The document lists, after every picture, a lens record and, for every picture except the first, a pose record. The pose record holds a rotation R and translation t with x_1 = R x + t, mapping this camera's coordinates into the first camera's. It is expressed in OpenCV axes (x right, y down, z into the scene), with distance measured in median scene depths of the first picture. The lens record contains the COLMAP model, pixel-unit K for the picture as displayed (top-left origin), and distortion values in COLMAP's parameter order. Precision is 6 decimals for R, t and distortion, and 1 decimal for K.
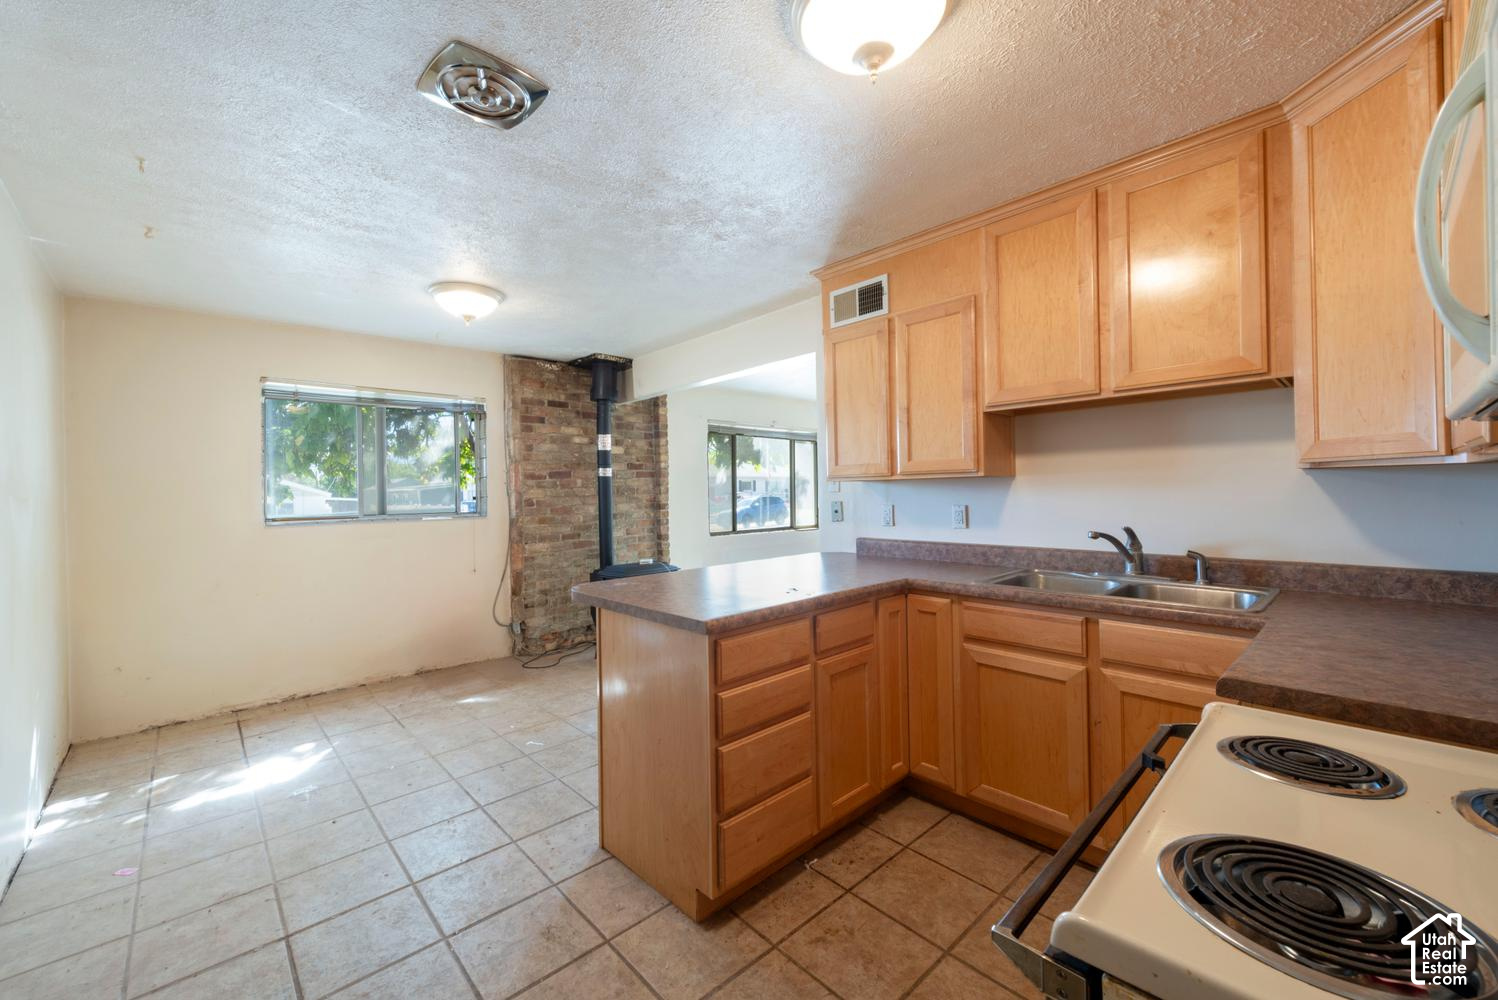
lens RADIAL K [[587.0, 0, 709.3], [0, 587.0, 486.1], [0, 0, 1]] dist [0.006998, -0.002361]
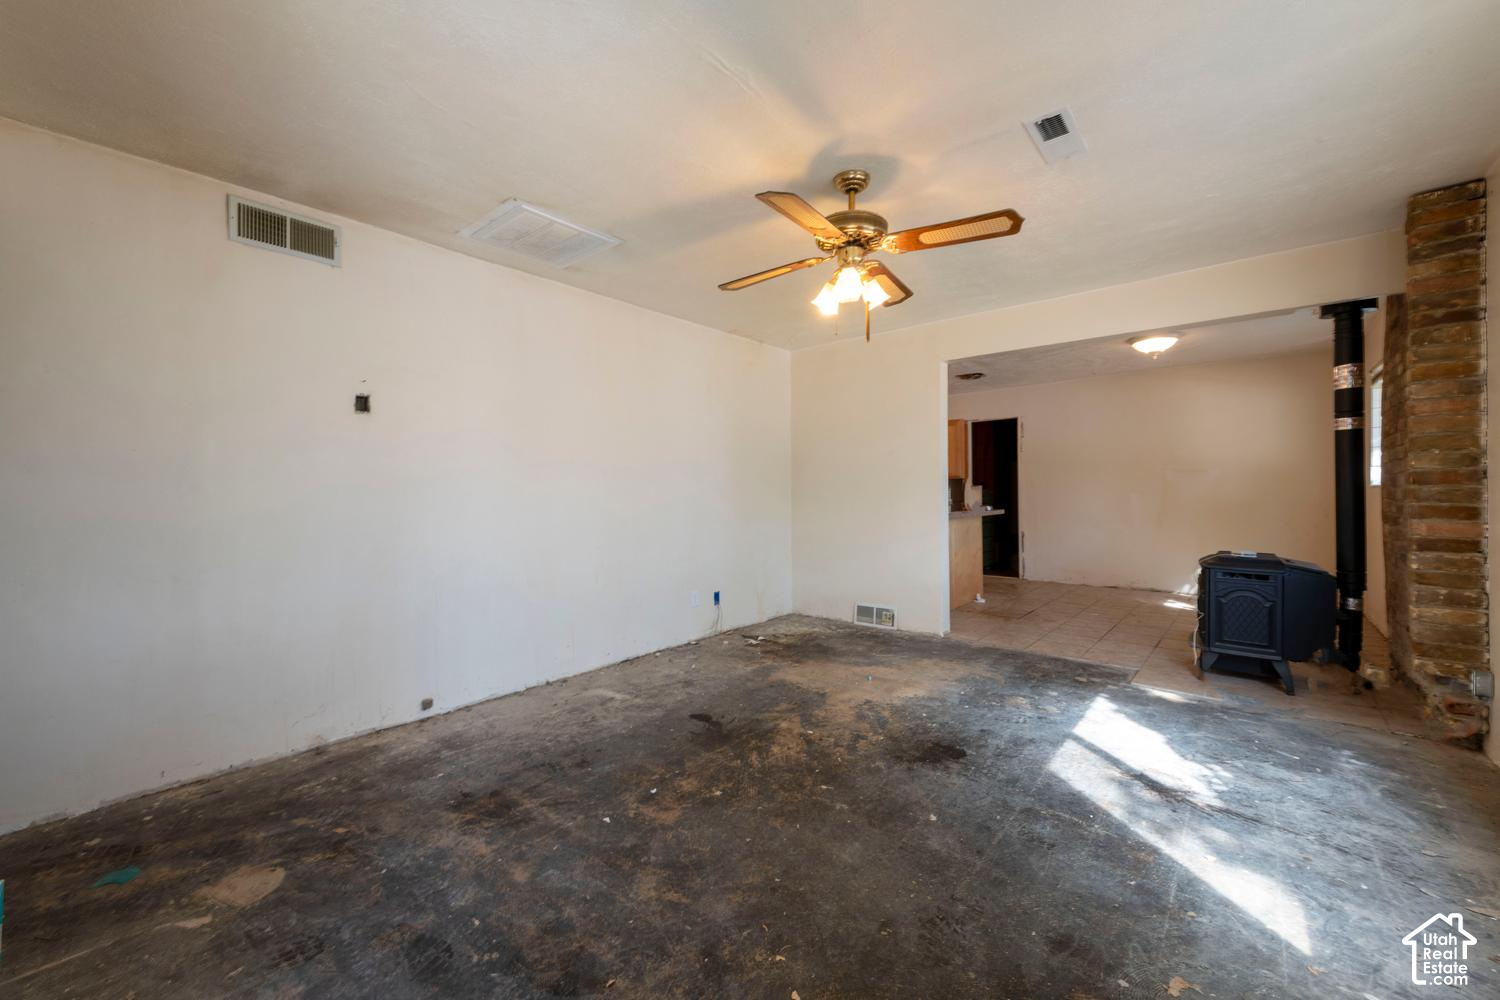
lens RADIAL K [[587.8, 0, 760.9], [0, 587.8, 487.0], [0, 0, 1]] dist [0.006998, -0.002361]
pose [[-0.989880, 0.024381, -0.139797, 0.898567], [0.026562, 0.999552, -0.013758, 0.061597], [0.139399, -0.017332, -0.990085, 2.559102]]
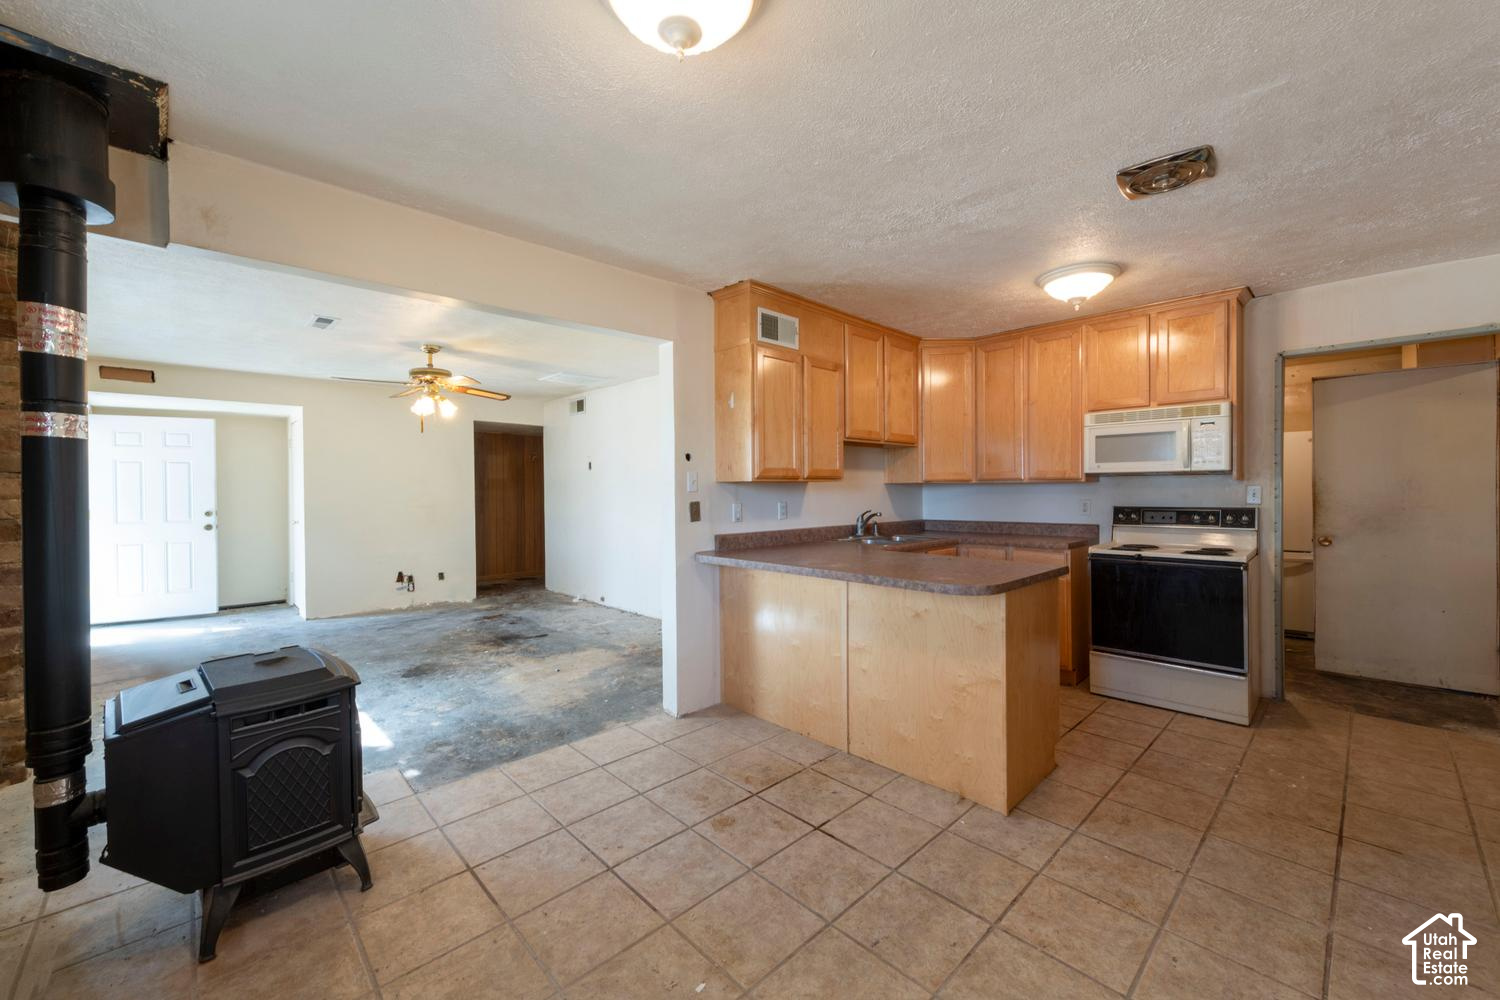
lens RADIAL K [[587.8, 0, 755.3], [0, 587.8, 493.5], [0, 0, 1]] dist [0.006998, -0.002361]
pose [[-0.044113, 0.007337, 0.999000, -0.862424], [-0.002049, 0.999970, -0.007434, 0.020960], [-0.999024, -0.002375, -0.044097, 1.042678]]
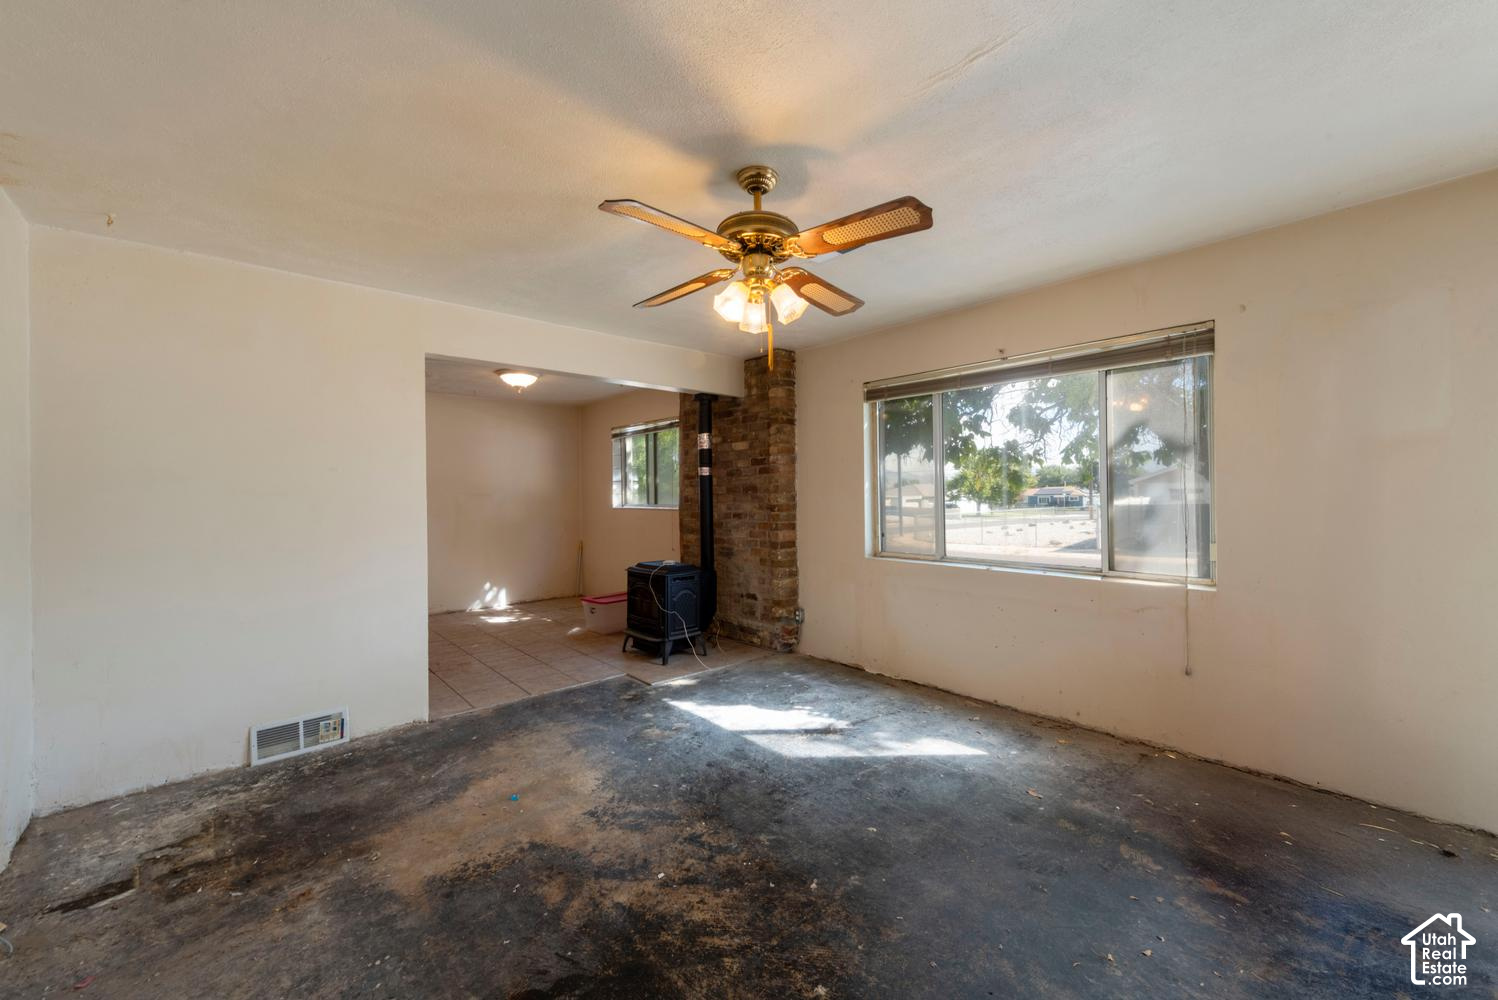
lens RADIAL K [[587.0, 0, 753.7], [0, 587.0, 490.4], [0, 0, 1]] dist [0.006998, -0.002361]
pose [[-0.002512, 0.012719, -0.999916, 1.348268], [0.023863, 0.999635, 0.012655, -0.003661], [0.999712, -0.023829, -0.002814, 1.788196]]
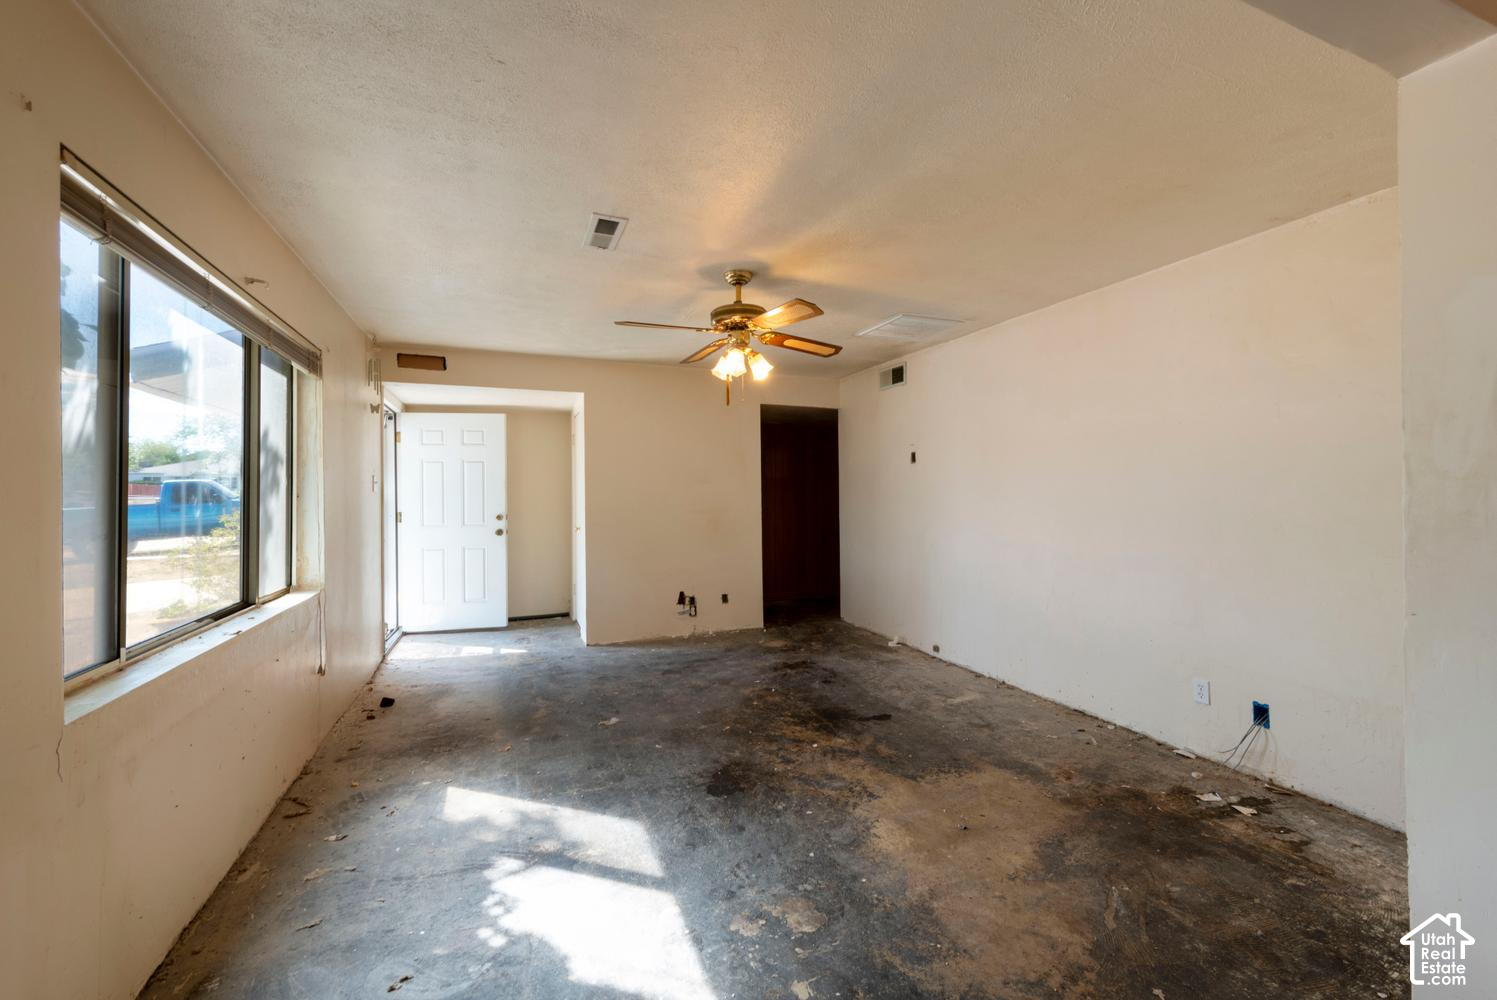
lens RADIAL K [[586.6, 0, 751.0], [0, 586.6, 495.3], [0, 0, 1]] dist [0.006998, -0.002361]
pose [[0.335302, 0.006160, 0.942090, -0.253878], [-0.007138, 0.999967, -0.003998, 0.012194], [-0.942084, -0.005384, 0.335335, 1.449029]]
